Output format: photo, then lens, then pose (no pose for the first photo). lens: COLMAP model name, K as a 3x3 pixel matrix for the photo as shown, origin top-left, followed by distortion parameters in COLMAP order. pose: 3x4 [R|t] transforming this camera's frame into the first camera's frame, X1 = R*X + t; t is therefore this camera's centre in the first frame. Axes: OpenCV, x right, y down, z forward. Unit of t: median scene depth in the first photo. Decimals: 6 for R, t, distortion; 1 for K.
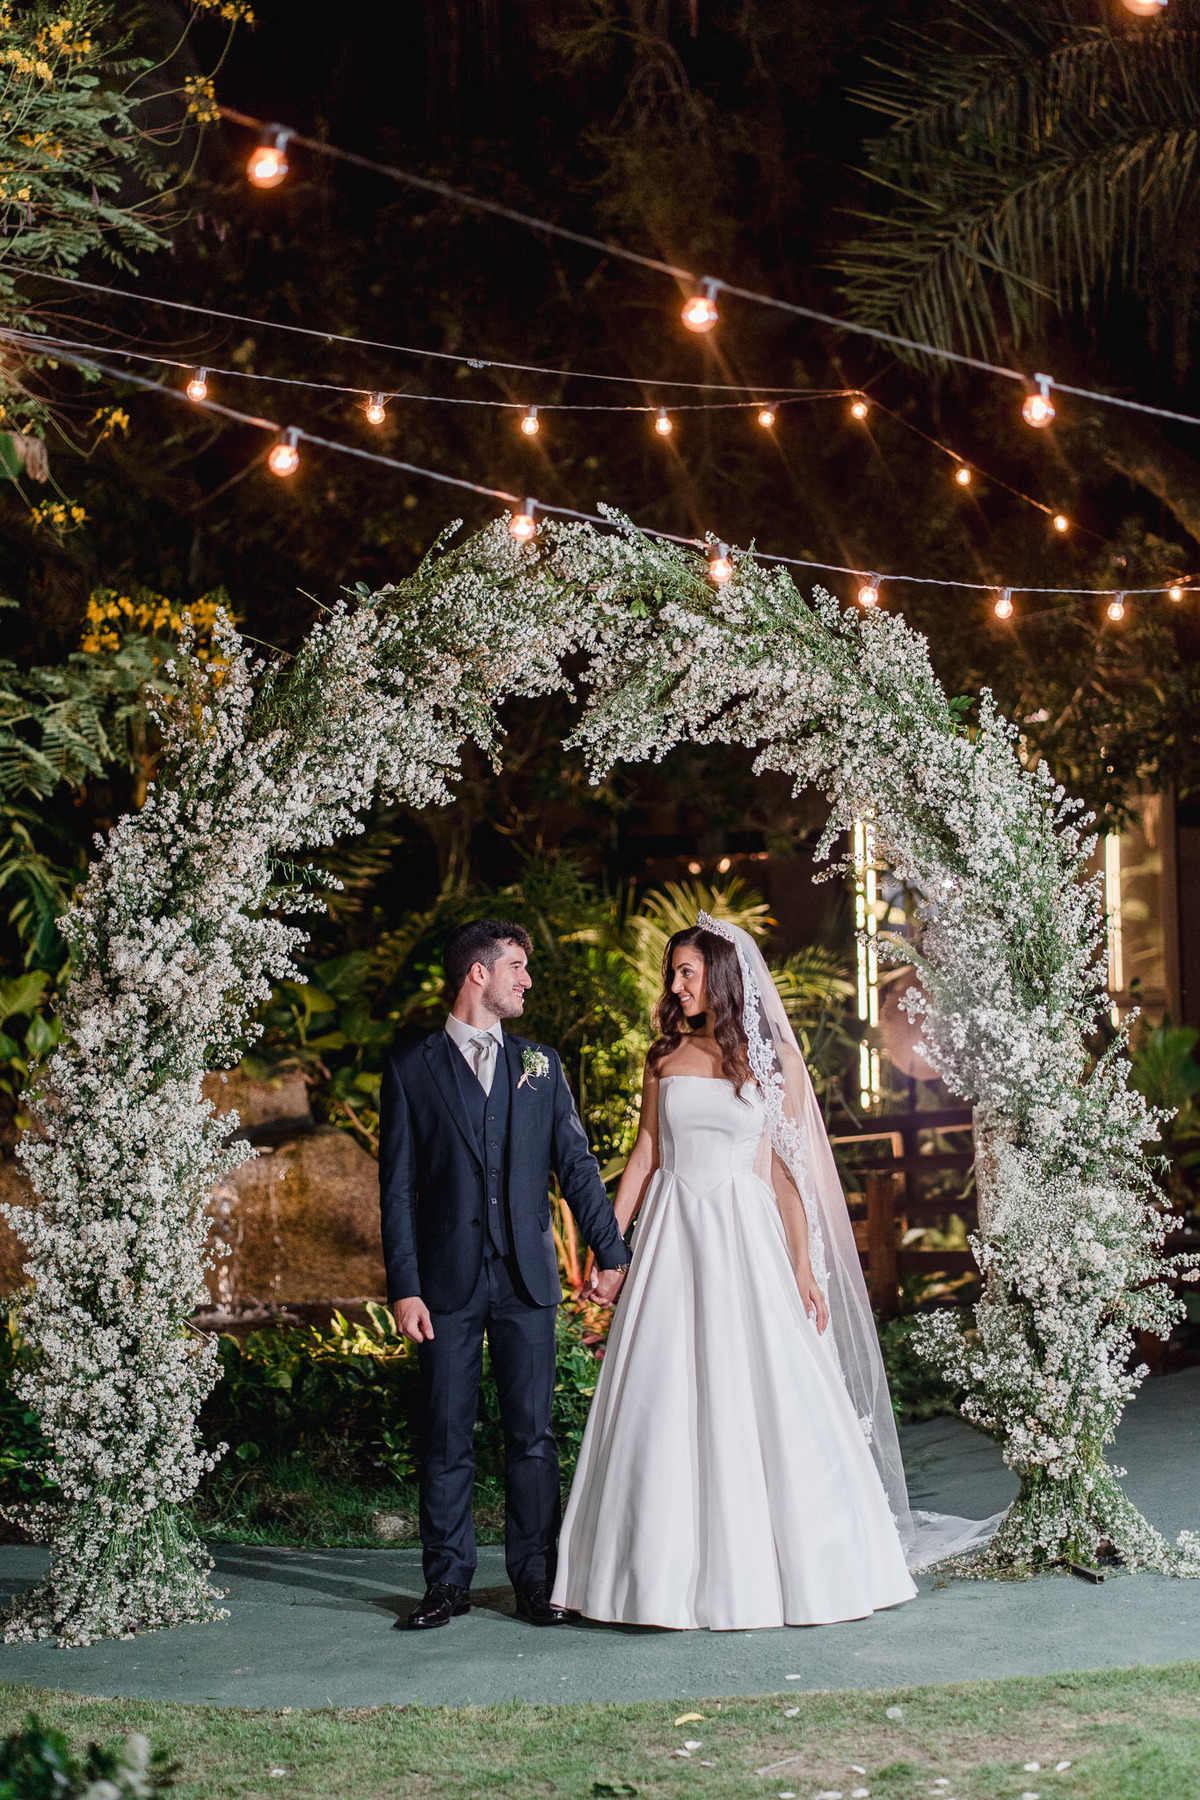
lens RADIAL K [[4450.0, 0, 600.0], [0, 4450.0, 900.0], [0, 0, 1]] dist [-0.017011, -0.127664]
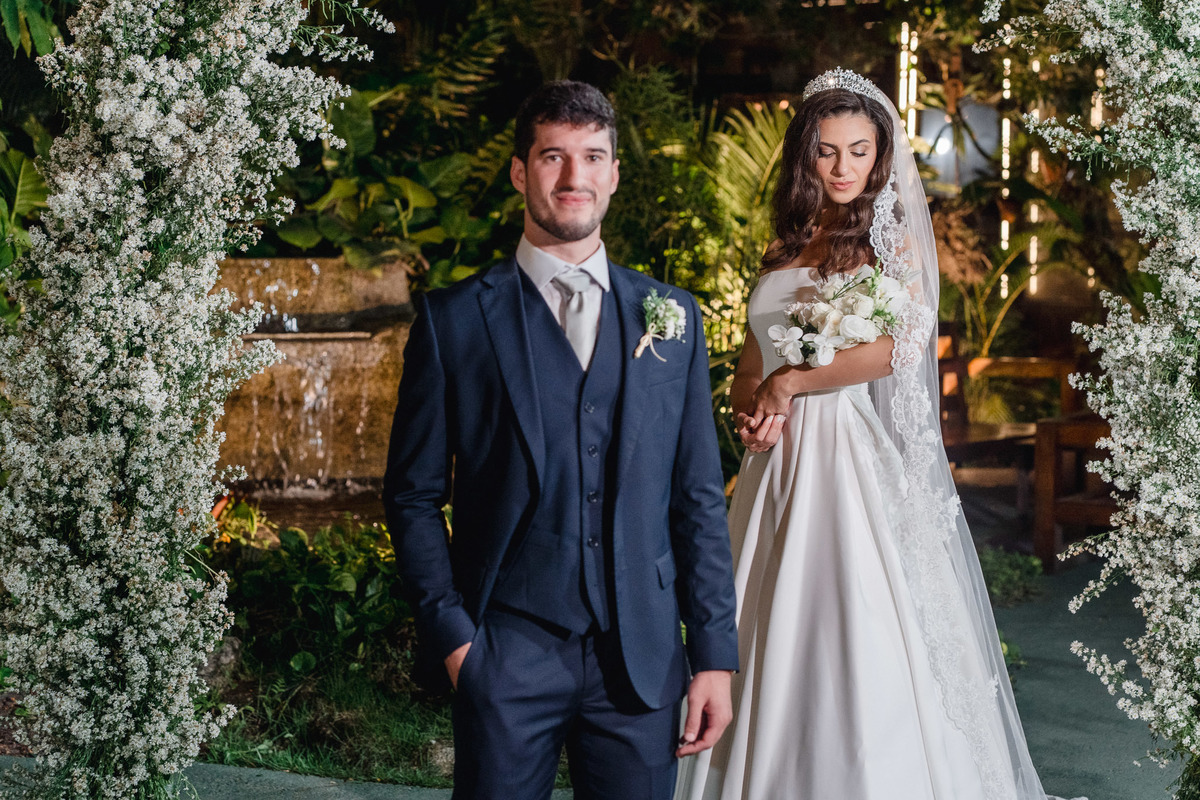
lens RADIAL K [[2866.3, 0, 598.7], [0, 2866.3, 375.4], [0, 0, 1]] dist [0.035398, -0.680182]
pose [[0.999056, 0.038796, -0.019565, -0.008518], [-0.037231, 0.996500, 0.074845, 0.018935], [0.022401, -0.074046, 0.997003, 0.480280]]
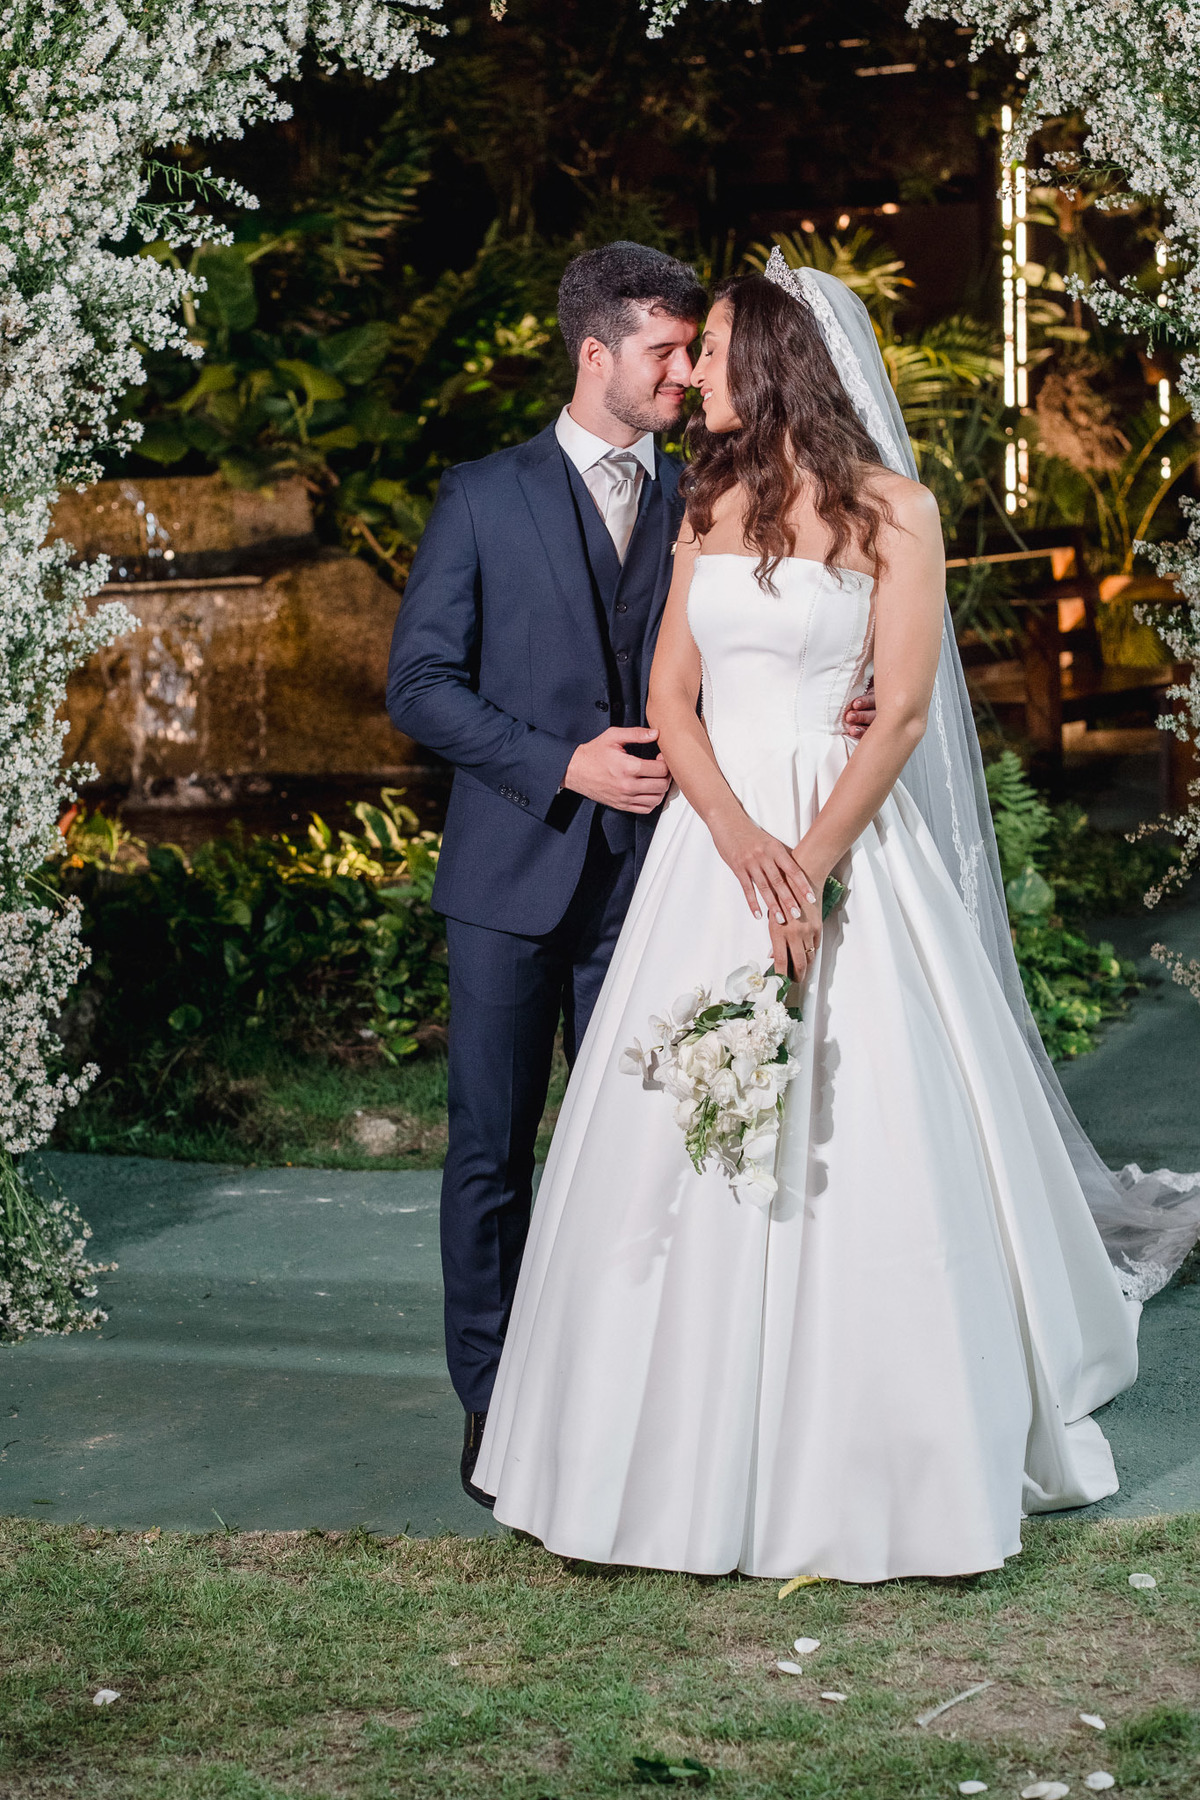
lens RADIAL K [[4299.4, 0, 600.0], [0, 4299.4, 900.0], [0, 0, 1]] dist [0.035398, -0.680182]
pose [[0.999664, 0.001630, -0.025859, 0.006821], [0.002042, 0.989957, 0.141351, 0.008563], [0.025830, -0.141356, 0.989622, 0.380378]]
